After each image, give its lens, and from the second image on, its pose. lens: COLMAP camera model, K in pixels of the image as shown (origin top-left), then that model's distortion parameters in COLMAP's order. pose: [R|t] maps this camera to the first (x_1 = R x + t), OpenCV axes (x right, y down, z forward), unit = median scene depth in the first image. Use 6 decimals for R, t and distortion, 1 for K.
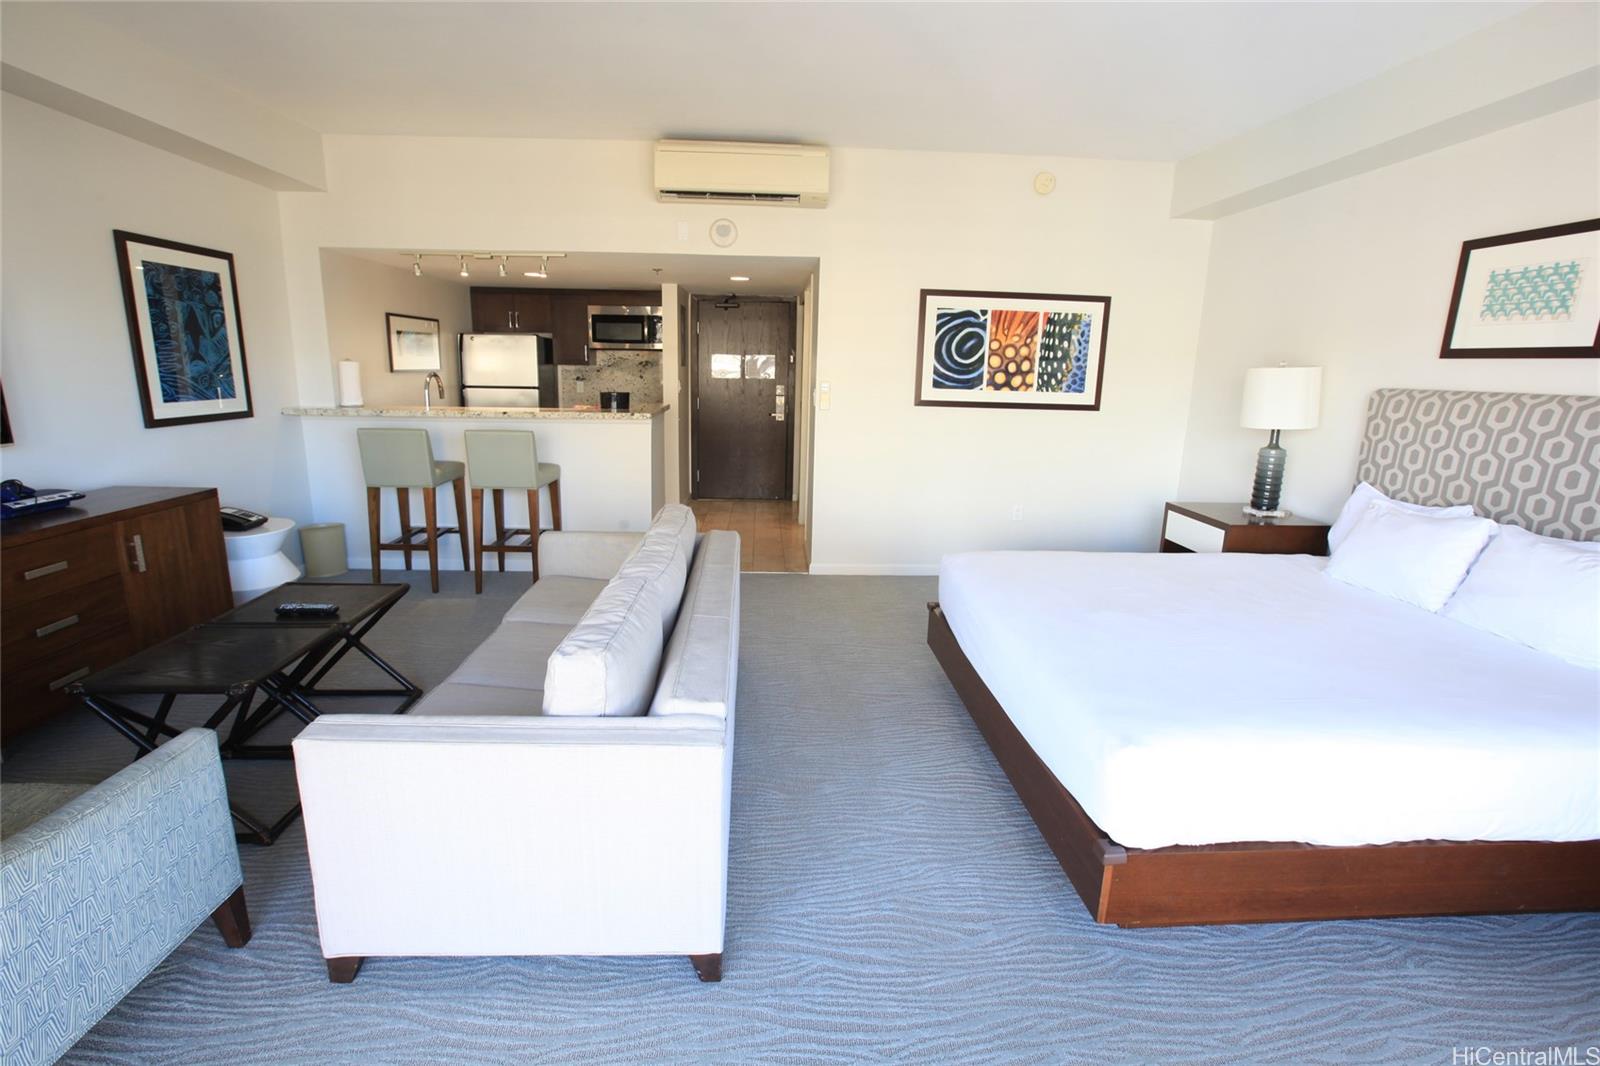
lens RADIAL K [[734.6, 0, 789.6], [0, 734.6, 530.4], [0, 0, 1]] dist [-0.018608, 0.002943]
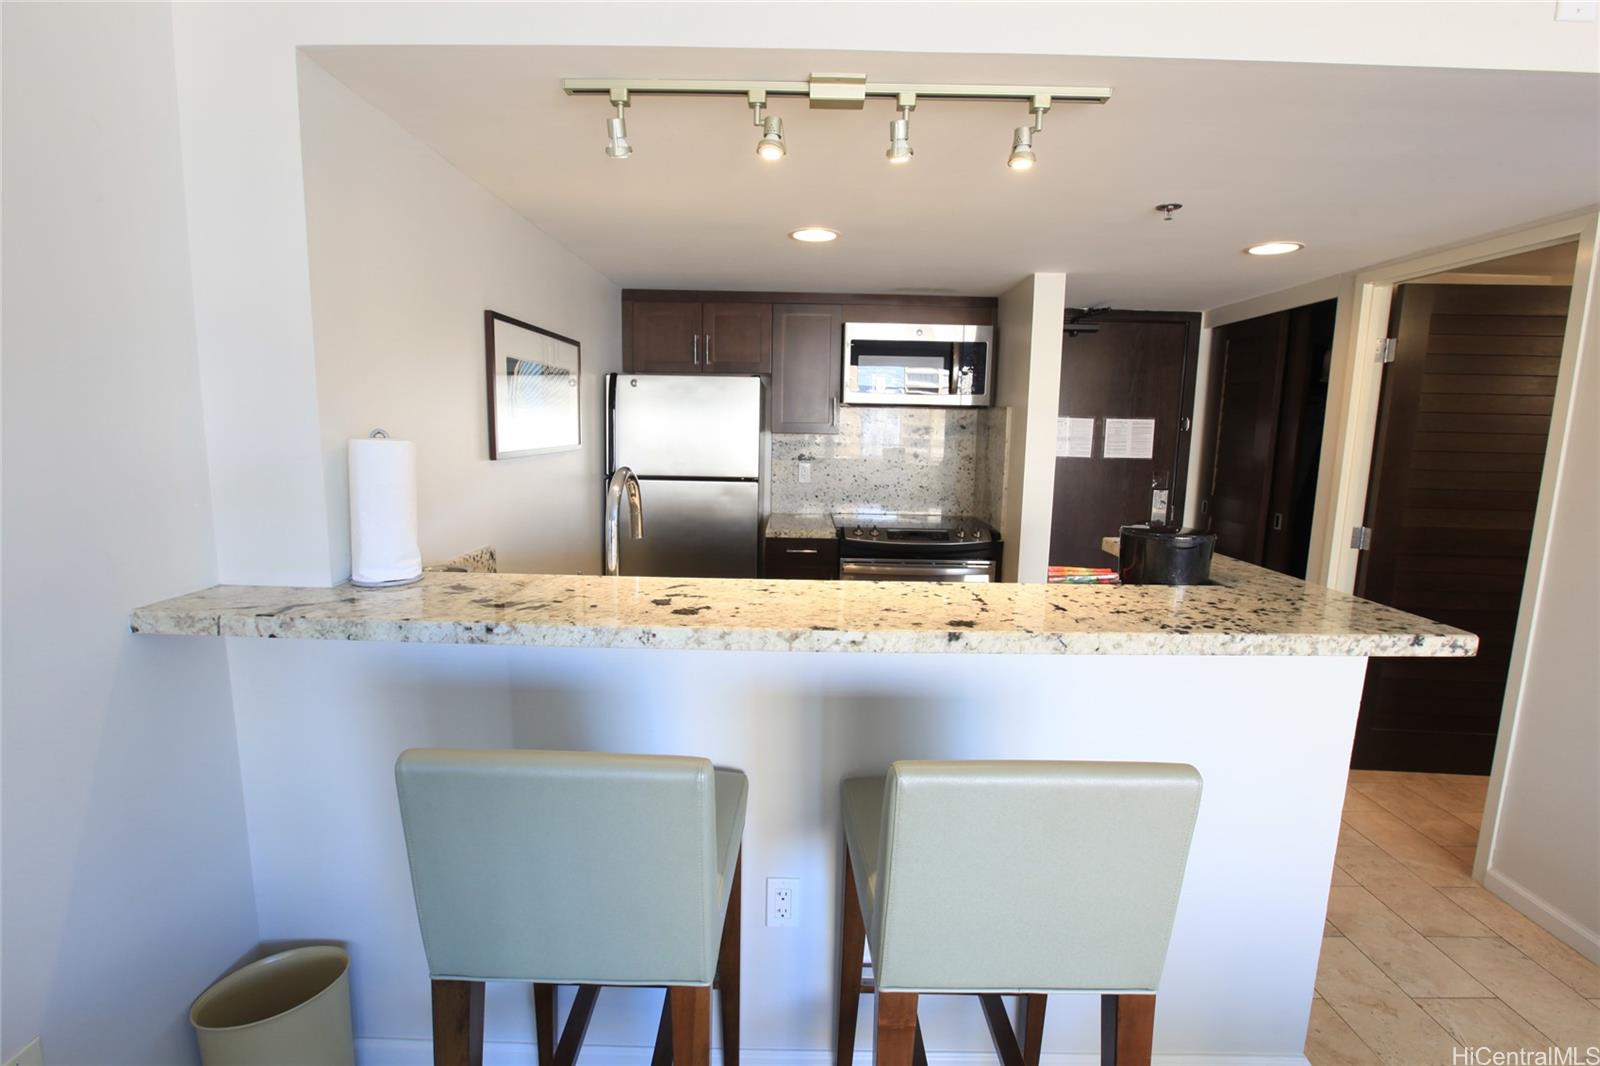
lens RADIAL K [[734.6, 0, 787.8], [0, 734.6, 533.0], [0, 0, 1]] dist [-0.018608, 0.002943]
pose [[0.998419, 0.007724, -0.055684, -0.313101], [-0.011666, 0.997421, -0.070812, -0.129993], [0.054994, 0.071350, 0.995934, 0.530750]]
